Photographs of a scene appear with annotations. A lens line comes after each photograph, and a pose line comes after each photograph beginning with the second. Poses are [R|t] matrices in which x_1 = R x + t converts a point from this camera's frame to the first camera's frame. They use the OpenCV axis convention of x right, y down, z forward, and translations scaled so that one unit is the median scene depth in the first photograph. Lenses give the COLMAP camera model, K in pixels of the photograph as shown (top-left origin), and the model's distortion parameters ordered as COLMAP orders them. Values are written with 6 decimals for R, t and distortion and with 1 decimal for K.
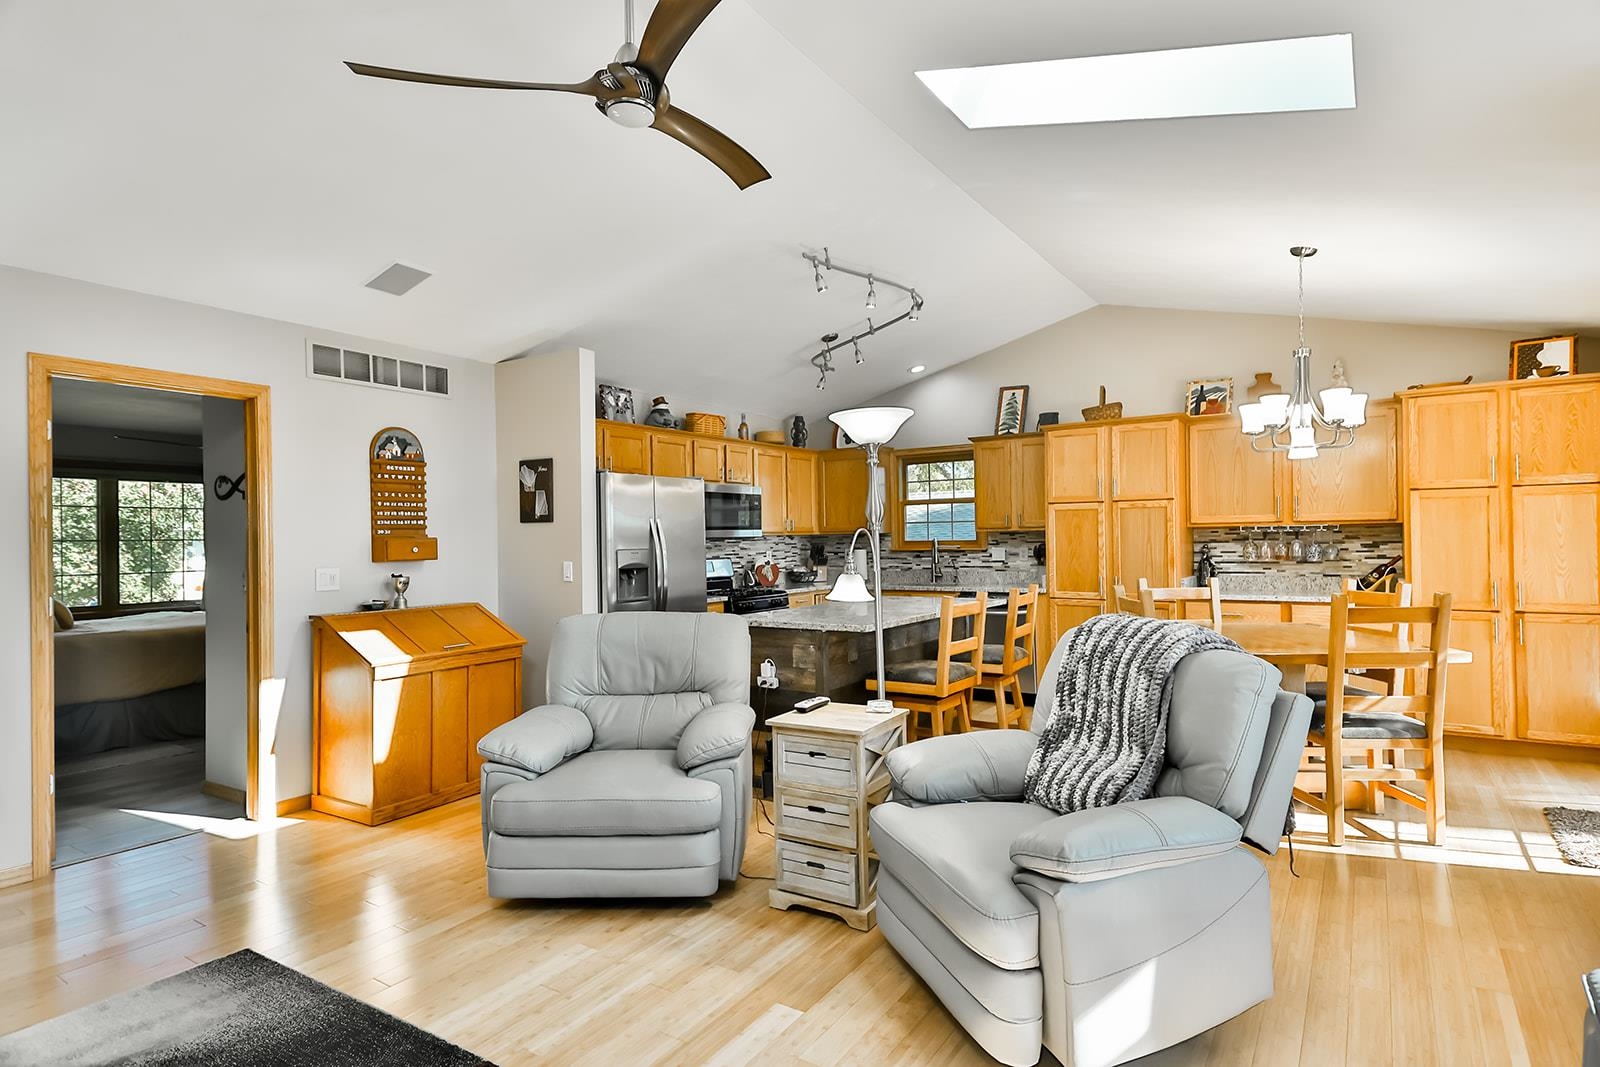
lens RADIAL K [[838.6, 0, 789.5], [0, 838.6, 535.2], [0, 0, 1]] dist [0.057039, -0.014236]
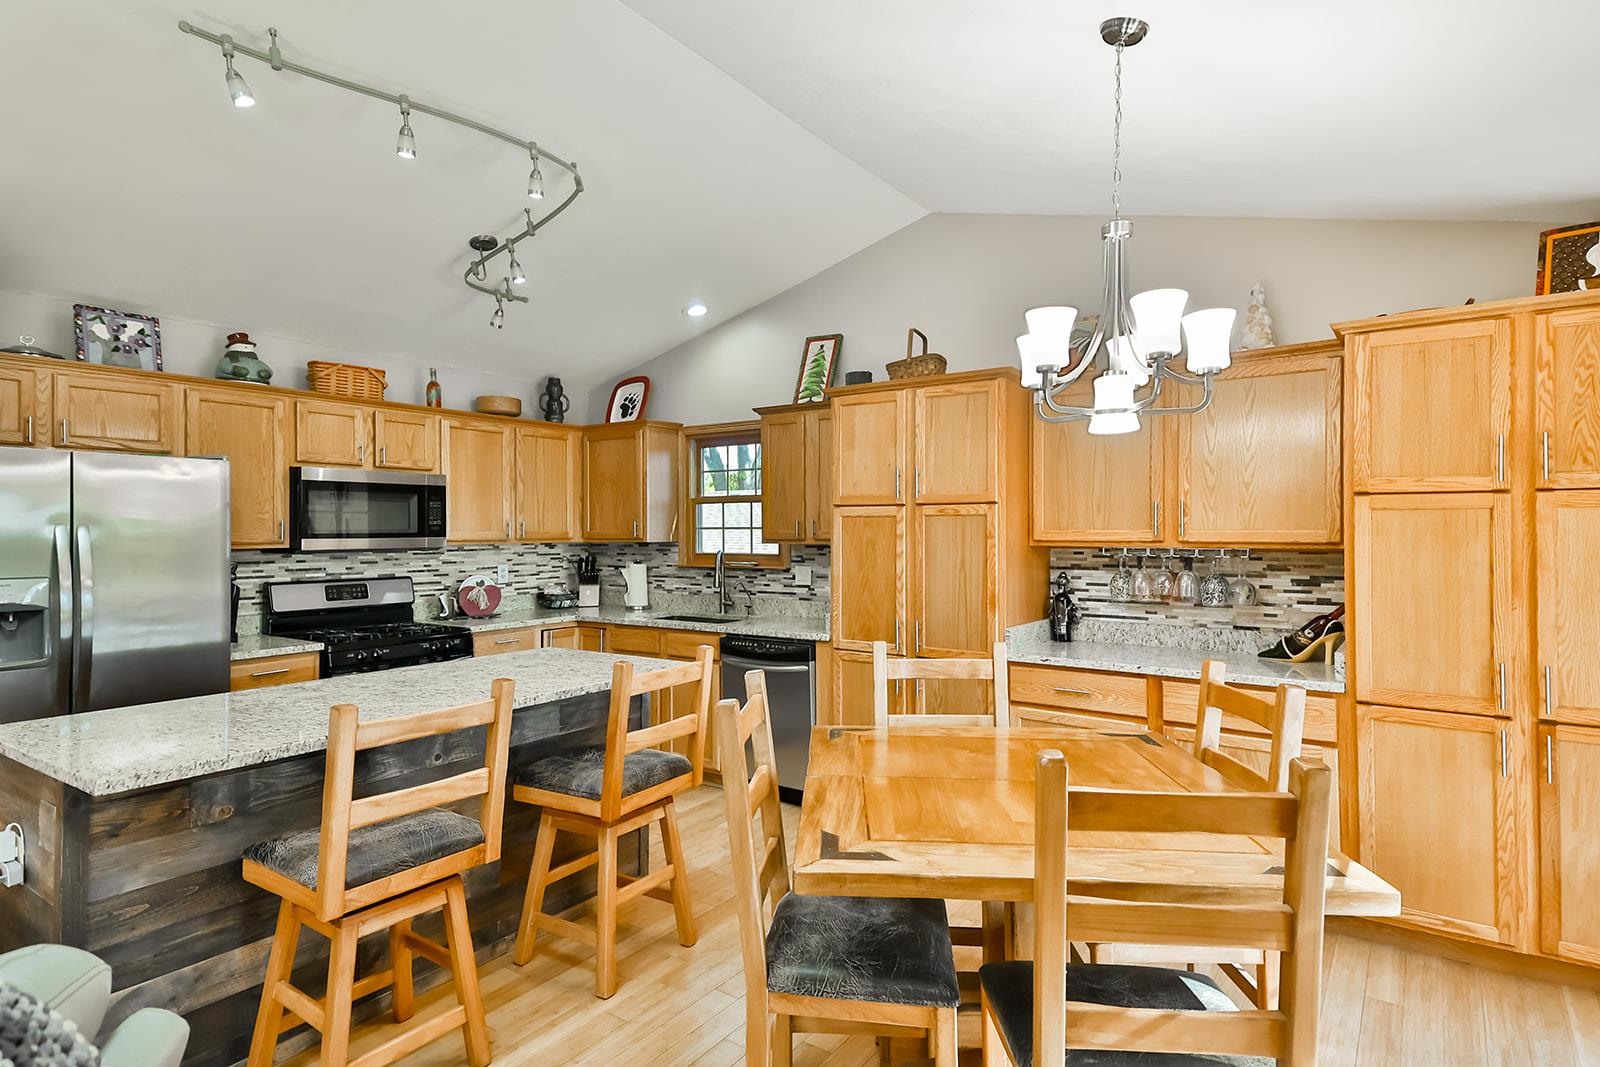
lens RADIAL K [[838.6, 0, 797.3], [0, 838.6, 528.1], [0, 0, 1]] dist [0.057039, -0.014236]
pose [[0.999560, 0.014323, -0.025970, 0.309949], [-0.014289, 0.999897, 0.001508, -0.021550], [0.025989, -0.001136, 0.999662, 0.356988]]
